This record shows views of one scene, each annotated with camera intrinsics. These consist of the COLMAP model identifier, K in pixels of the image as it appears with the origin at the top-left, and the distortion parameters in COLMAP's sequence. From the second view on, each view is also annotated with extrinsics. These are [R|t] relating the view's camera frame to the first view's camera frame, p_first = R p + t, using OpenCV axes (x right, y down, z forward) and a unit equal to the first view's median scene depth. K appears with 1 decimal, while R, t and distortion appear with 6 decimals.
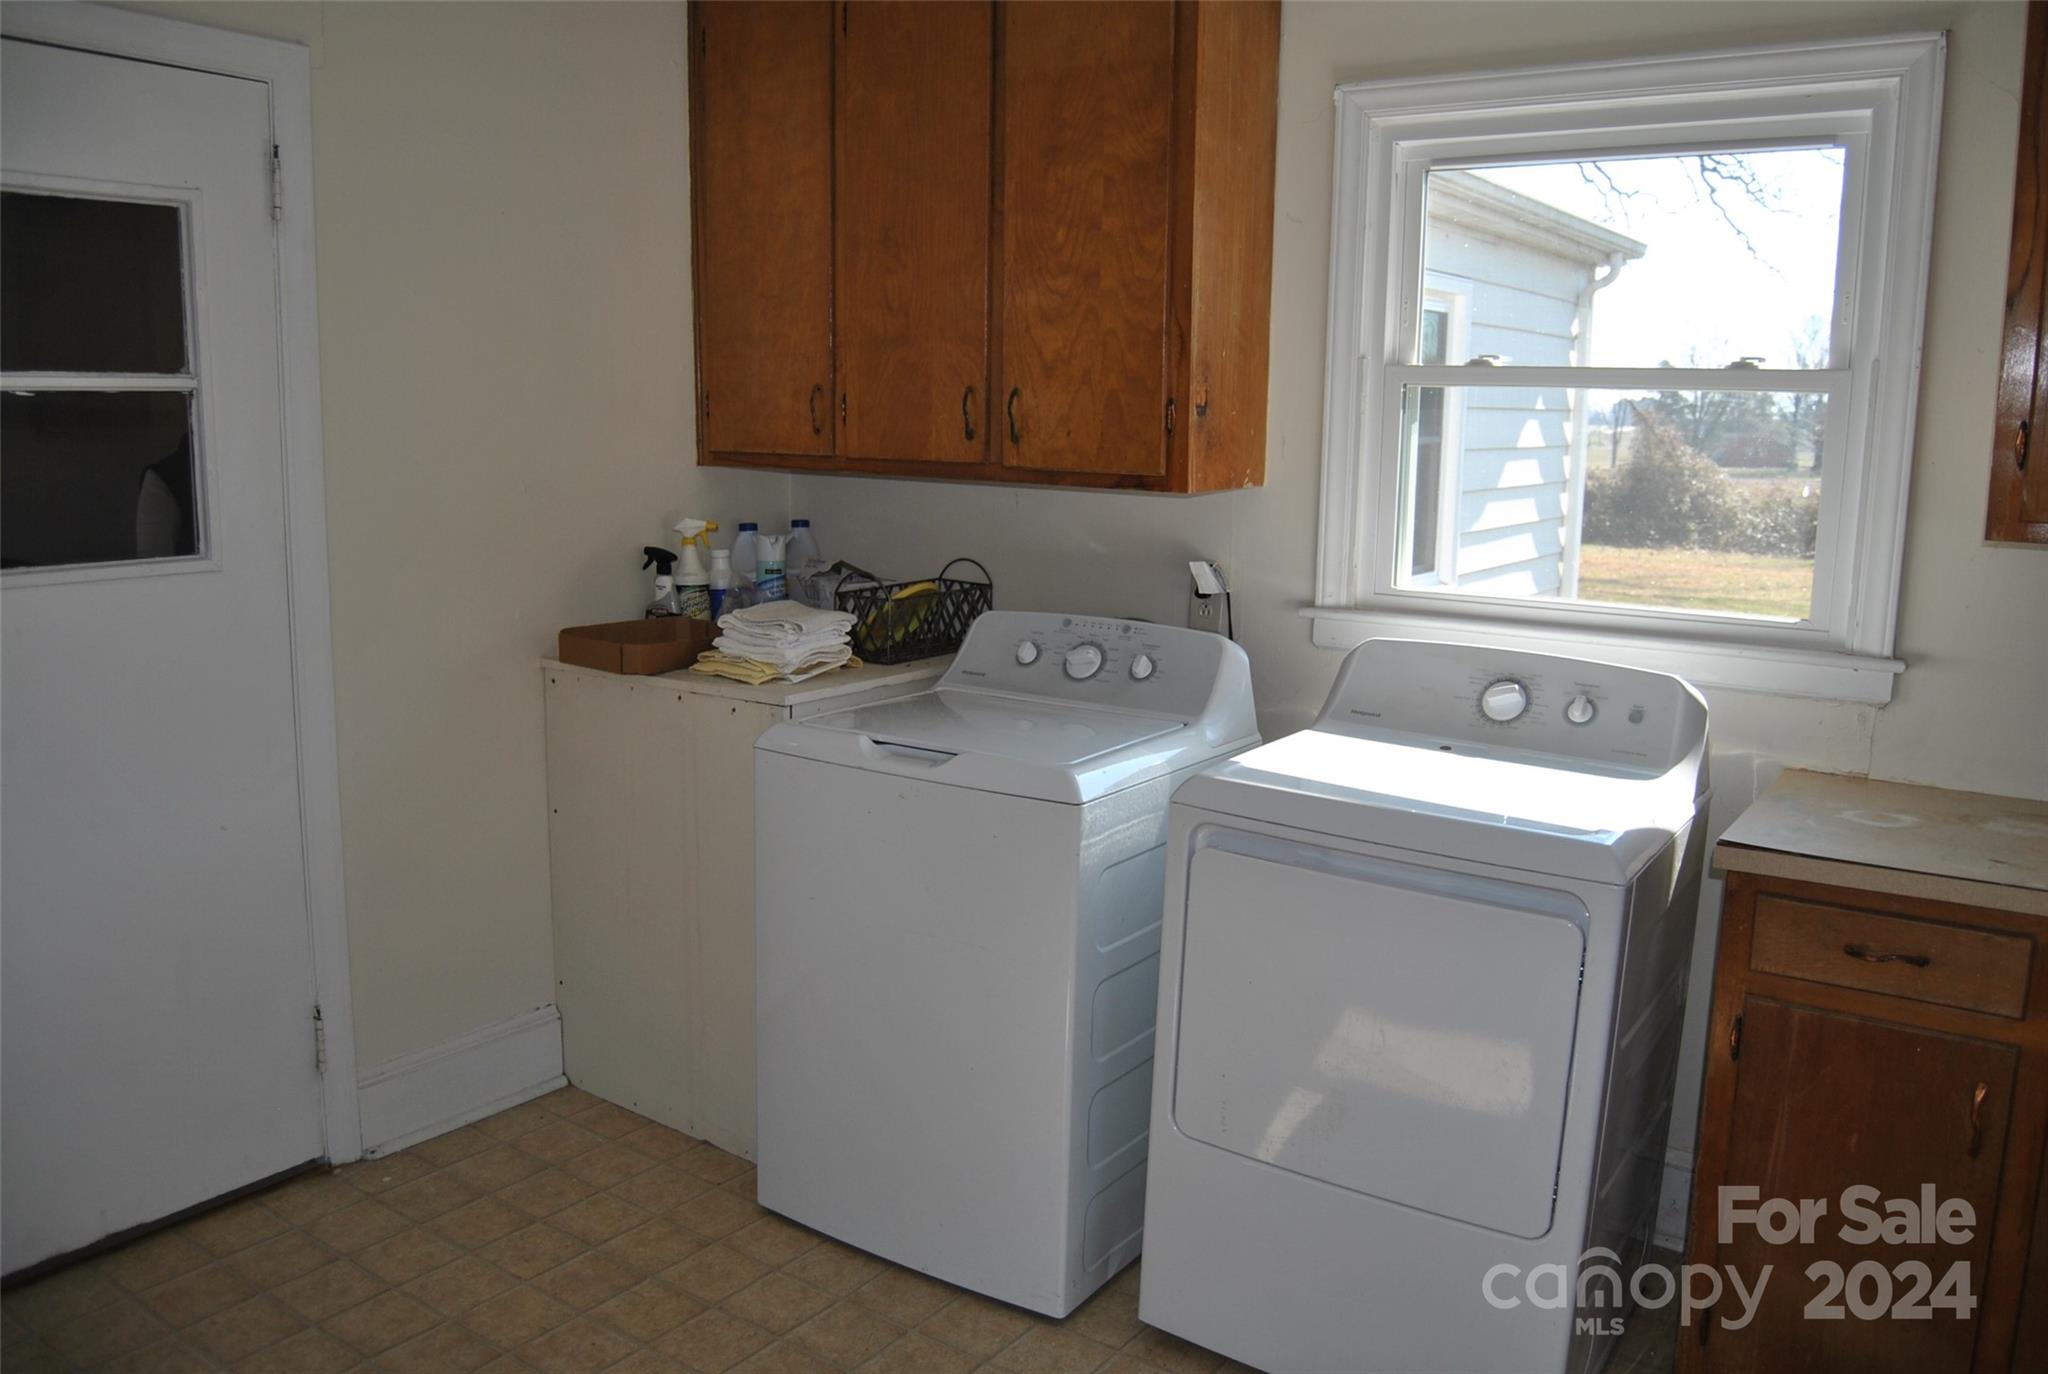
lens RADIAL K [[1610.8, 0, 1008.6], [0, 1610.8, 686.0], [0, 0, 1]] dist [-0.097565, 0.043580]
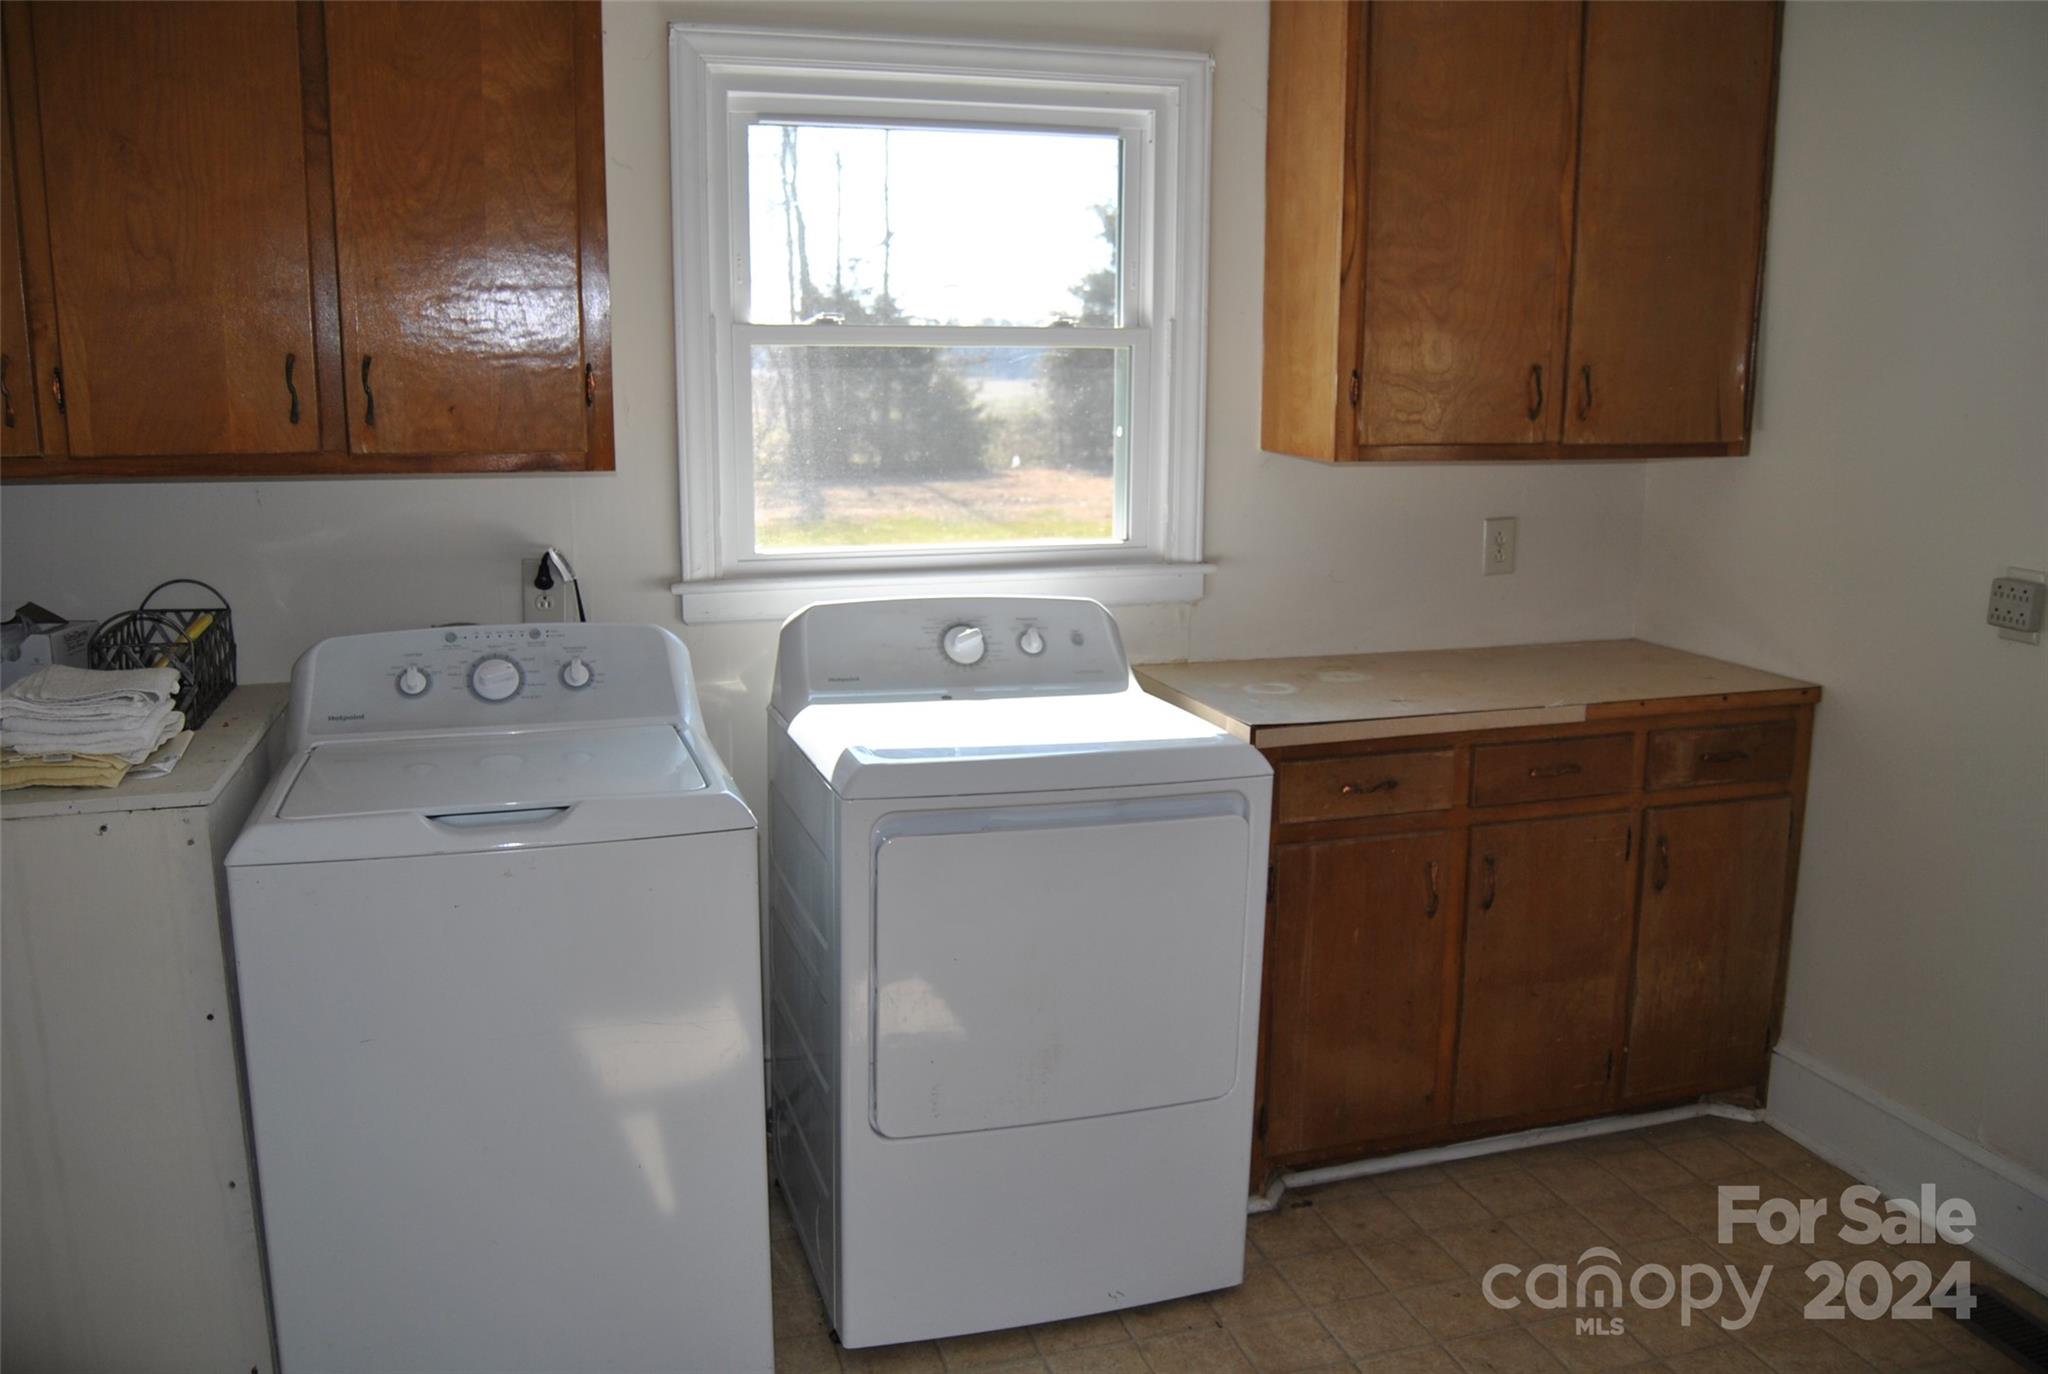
lens RADIAL K [[1610.8, 0, 1008.6], [0, 1610.8, 686.0], [0, 0, 1]] dist [-0.097565, 0.043580]
pose [[0.618722, -0.165431, 0.767995, -0.447252], [0.140019, 0.985146, 0.099403, -0.059401], [-0.773032, 0.046031, 0.632695, 0.275607]]
